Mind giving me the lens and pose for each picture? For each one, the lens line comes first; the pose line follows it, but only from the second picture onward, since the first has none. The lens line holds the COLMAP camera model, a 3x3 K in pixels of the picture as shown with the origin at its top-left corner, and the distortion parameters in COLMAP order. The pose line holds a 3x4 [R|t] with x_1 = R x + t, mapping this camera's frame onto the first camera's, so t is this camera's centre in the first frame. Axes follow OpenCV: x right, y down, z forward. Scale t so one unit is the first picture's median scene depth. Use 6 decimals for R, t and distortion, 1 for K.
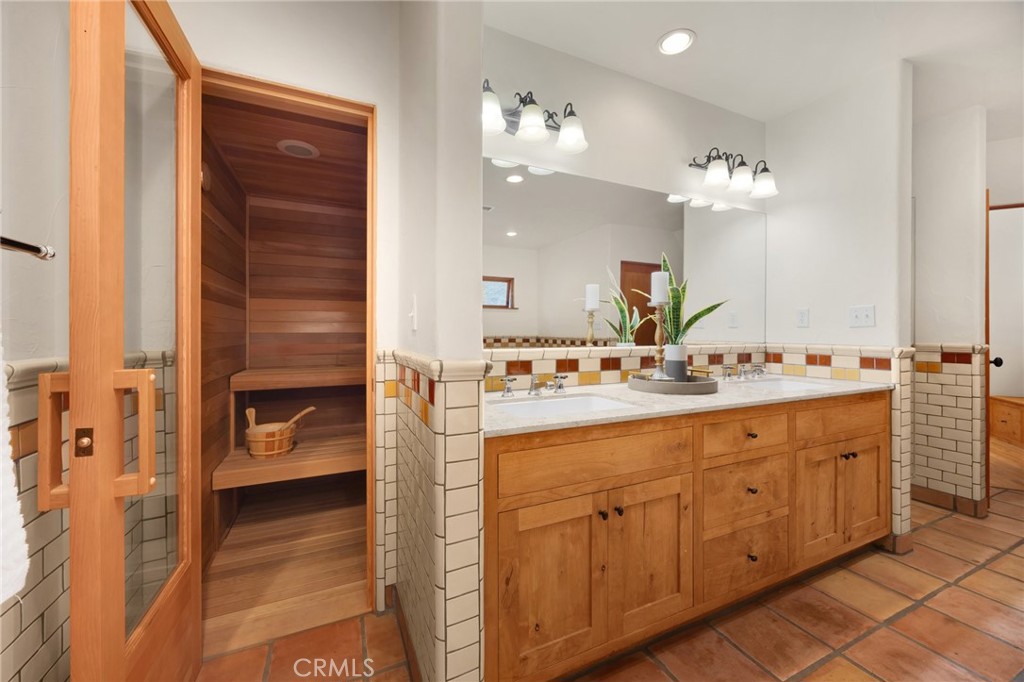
lens RADIAL K [[387.4, 0, 514.3], [0, 387.4, 339.4], [0, 0, 1]] dist [0.001036, 0.000442]
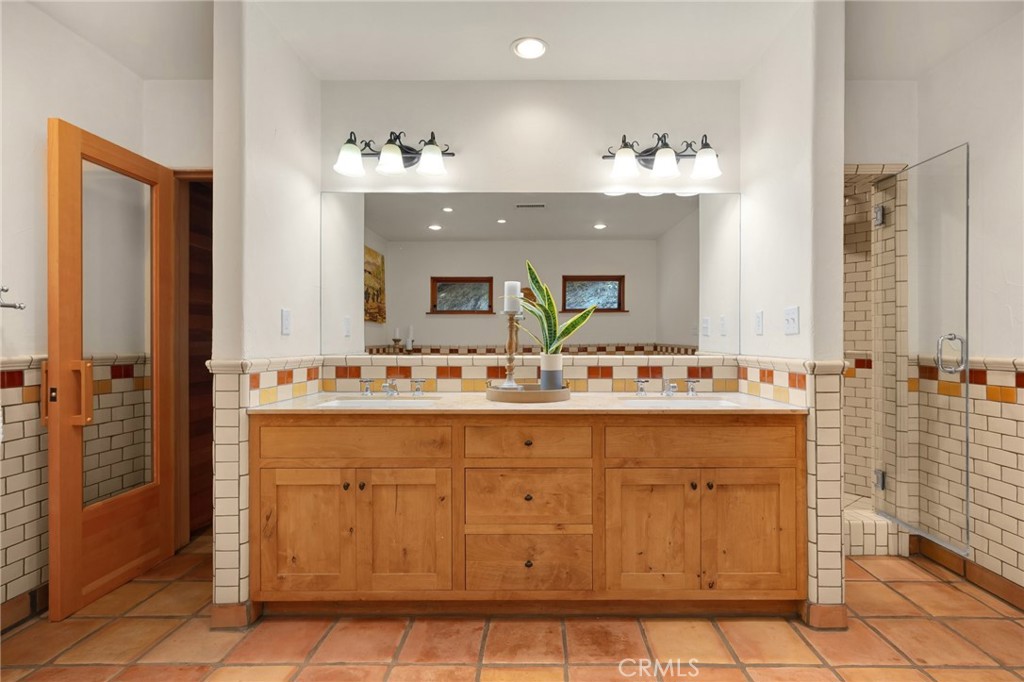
lens RADIAL K [[471.4, 0, 557.1], [0, 471.4, 344.3], [0, 0, 1]] dist [0.000534, 0.000036]
pose [[0.911536, 0.006865, -0.411164, 1.200785], [-0.007816, 0.999969, -0.000633, -0.011711], [0.411147, 0.003791, 0.911561, -0.097210]]
